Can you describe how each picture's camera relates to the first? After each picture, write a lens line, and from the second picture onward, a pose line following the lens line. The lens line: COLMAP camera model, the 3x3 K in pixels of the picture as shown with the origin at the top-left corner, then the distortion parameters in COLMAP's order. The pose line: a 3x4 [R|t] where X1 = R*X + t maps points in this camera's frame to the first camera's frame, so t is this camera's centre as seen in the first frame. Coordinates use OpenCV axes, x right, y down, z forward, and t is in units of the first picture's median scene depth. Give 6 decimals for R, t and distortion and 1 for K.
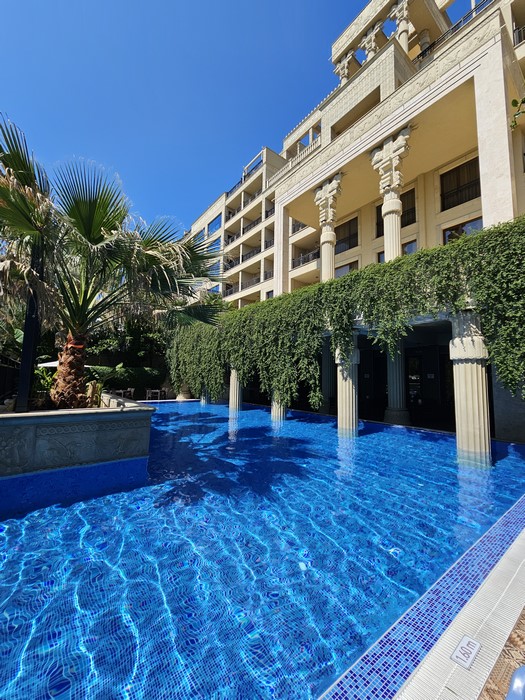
lens RADIAL K [[282.7, 0, 264.2], [0, 282.7, 350.2], [0, 0, 1]] dist [-0.017300, -0.000076]
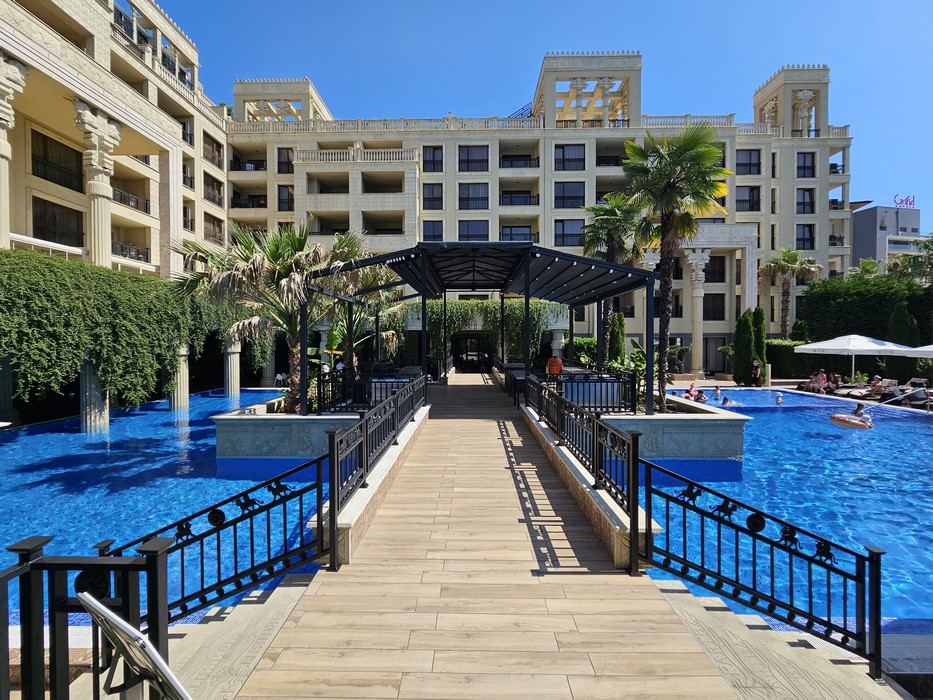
lens RADIAL K [[376.9, 0, 469.1], [0, 376.9, 357.1], [0, 0, 1]] dist [-0.017300, -0.000076]
pose [[-0.772167, -0.019322, 0.635126, -1.856062], [-0.072385, 0.995706, -0.057713, 0.073085], [-0.631283, -0.090538, -0.770249, 1.535118]]
